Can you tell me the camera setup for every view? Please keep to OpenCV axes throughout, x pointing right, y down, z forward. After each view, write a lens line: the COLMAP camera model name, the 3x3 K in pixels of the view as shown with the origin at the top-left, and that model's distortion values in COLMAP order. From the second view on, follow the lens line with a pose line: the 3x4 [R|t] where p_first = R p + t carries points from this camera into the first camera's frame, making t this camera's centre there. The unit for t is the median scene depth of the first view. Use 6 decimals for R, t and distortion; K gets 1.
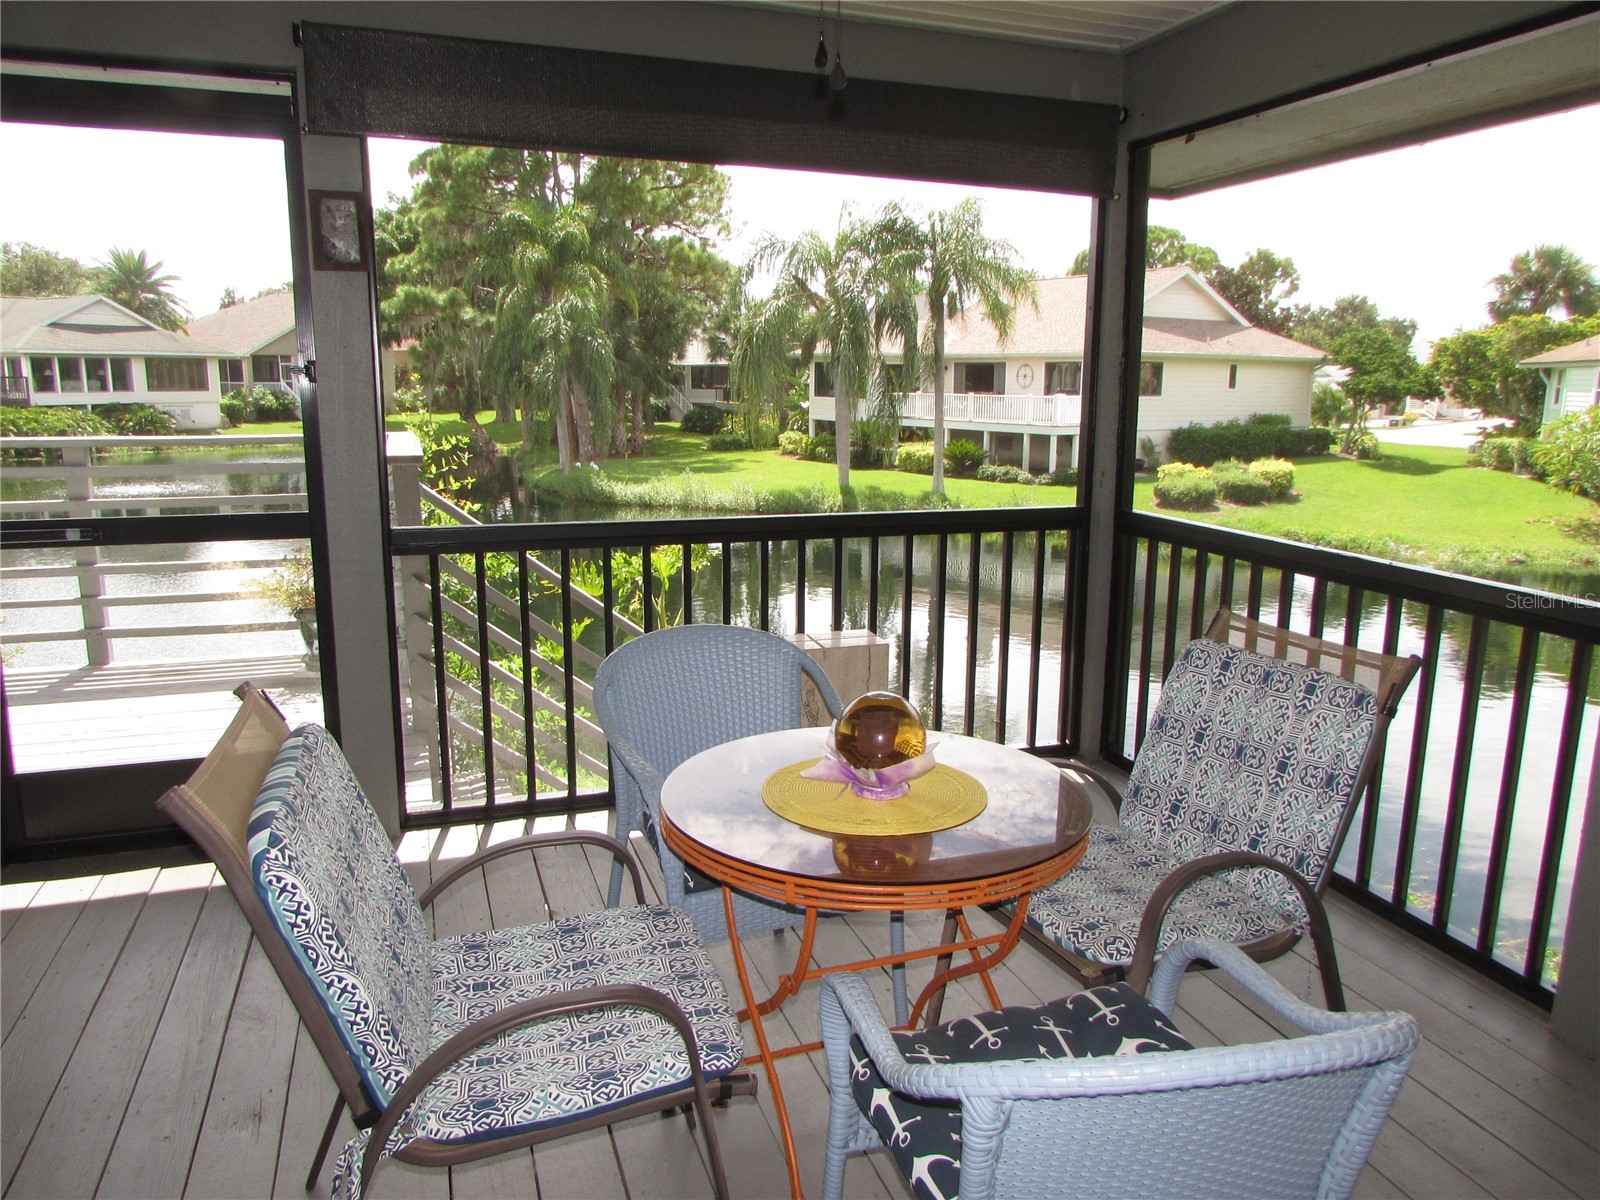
lens RADIAL K [[1125.6, 0, 804.7], [0, 1125.6, 598.4], [0, 0, 1]] dist [-0.044102, 0.027006]
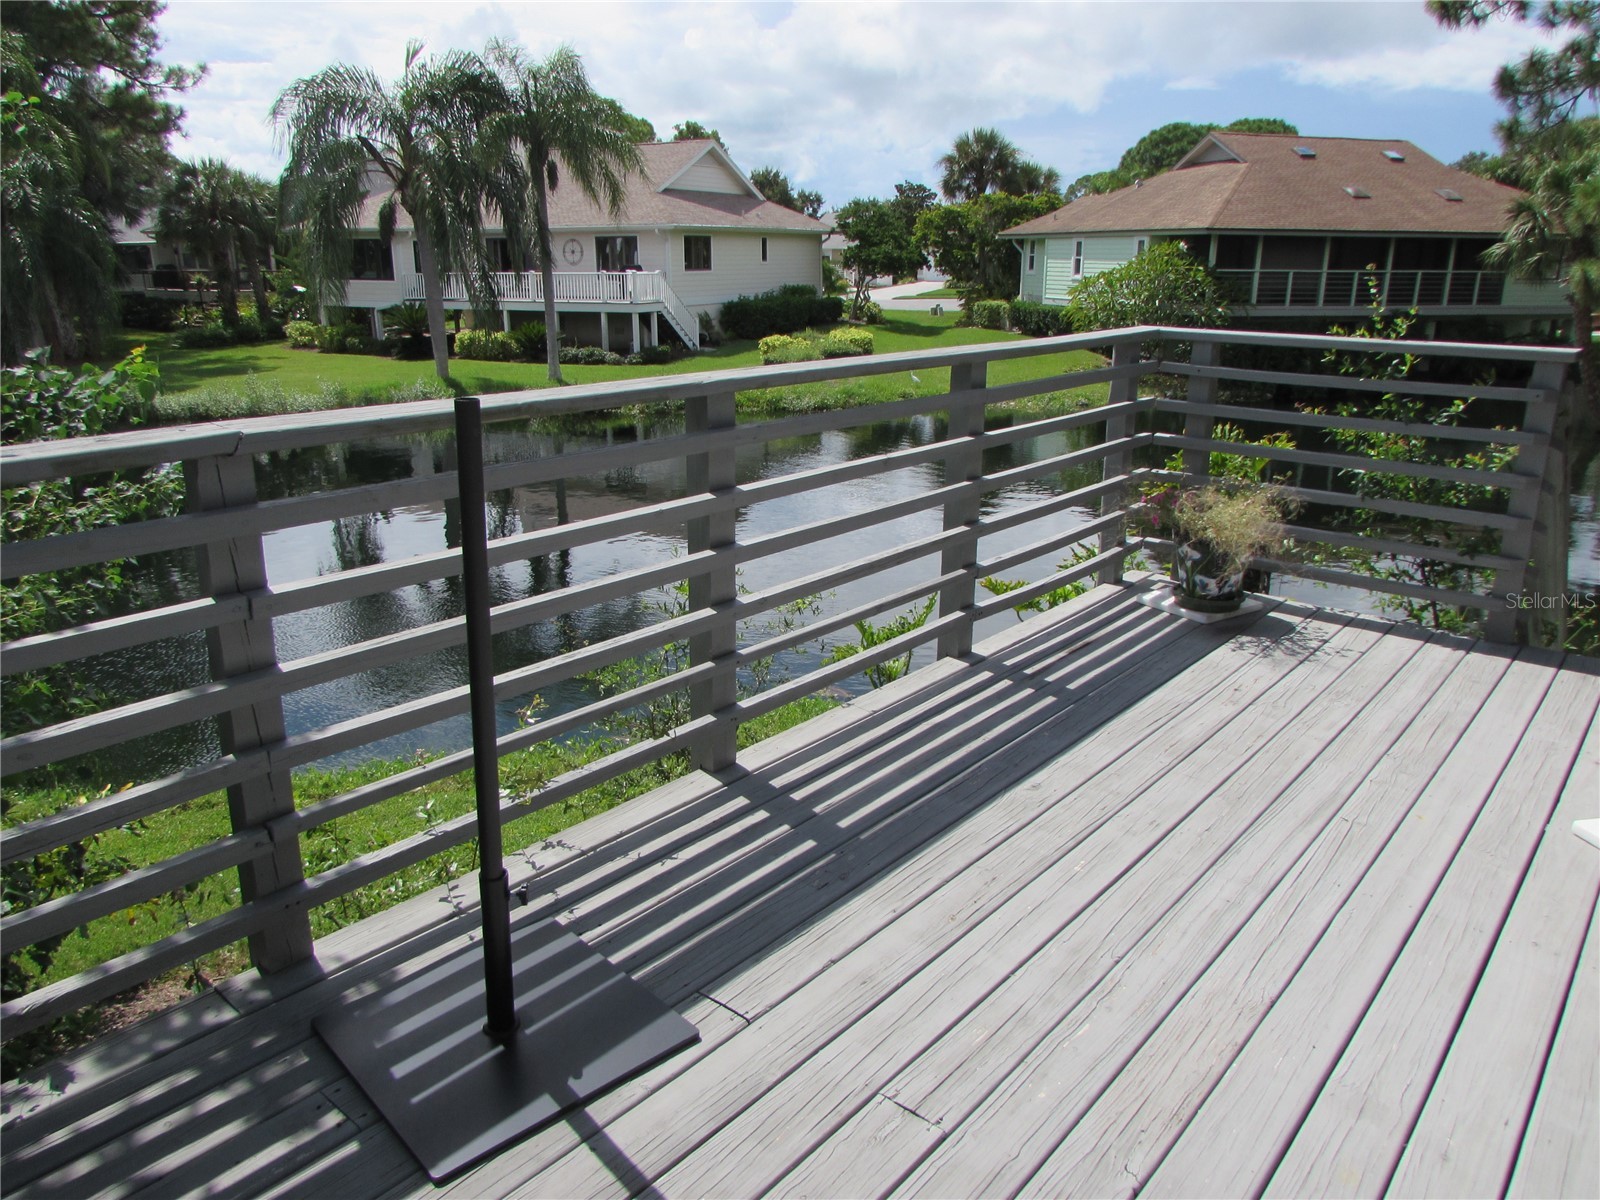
lens RADIAL K [[1121.8, 0, 809.0], [0, 1121.8, 600.1], [0, 0, 1]] dist [-0.030864, 0.010931]
pose [[0.864355, -0.157220, 0.477673, -0.123743], [0.105276, 0.985396, 0.133834, -0.009689], [-0.491738, -0.065393, 0.868284, 0.043891]]
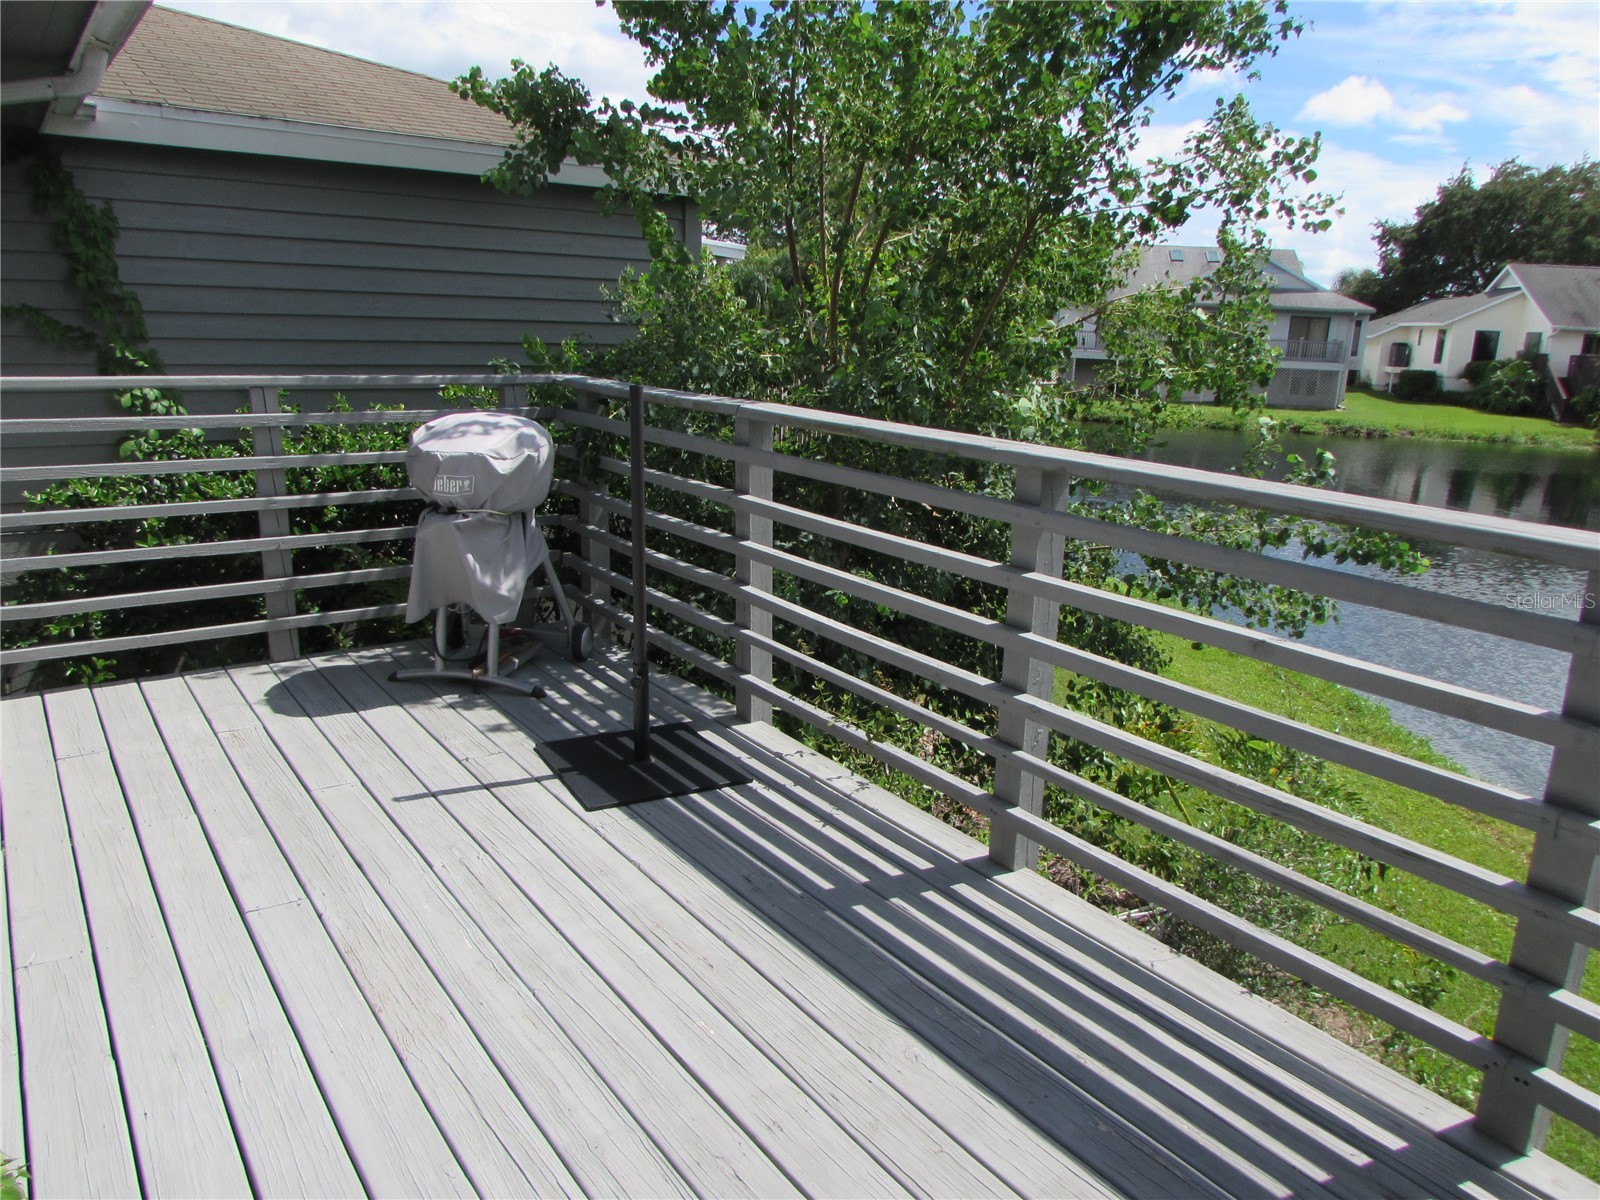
lens RADIAL K [[1121.8, 0, 809.0], [0, 1121.8, 600.1], [0, 0, 1]] dist [-0.030864, 0.010931]
pose [[0.292149, 0.236584, -0.926648, -0.044447], [-0.220656, 0.959452, 0.175391, -0.014316], [0.930570, 0.153230, 0.332507, 0.071411]]
